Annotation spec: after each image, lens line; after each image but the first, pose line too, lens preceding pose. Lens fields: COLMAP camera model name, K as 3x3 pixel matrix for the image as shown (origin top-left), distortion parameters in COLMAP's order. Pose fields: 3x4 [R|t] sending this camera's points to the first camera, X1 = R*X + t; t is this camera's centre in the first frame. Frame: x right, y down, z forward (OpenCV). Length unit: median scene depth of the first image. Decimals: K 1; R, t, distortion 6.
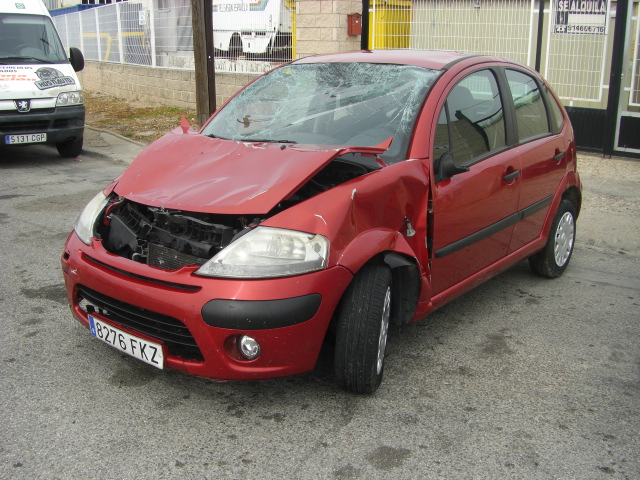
lens RADIAL K [[718.8, 0, 313.1], [0, 718.8, 252.4], [0, 0, 1]] dist [-0.134876, 0.000000]
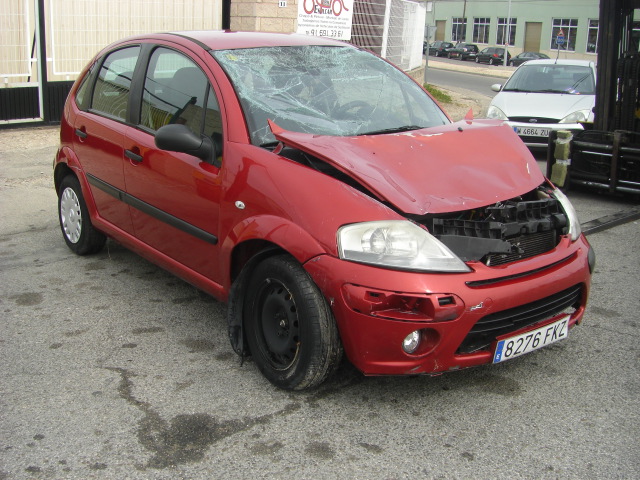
lens RADIAL K [[718.8, 0, 313.0], [0, 718.8, 242.9], [0, 0, 1]] dist [-0.134876, 0.000000]
pose [[0.236721, -0.284318, 0.929046, -1.111648], [0.242239, 0.943298, 0.226957, -0.274519], [-0.940895, 0.171326, 0.292172, 0.893837]]
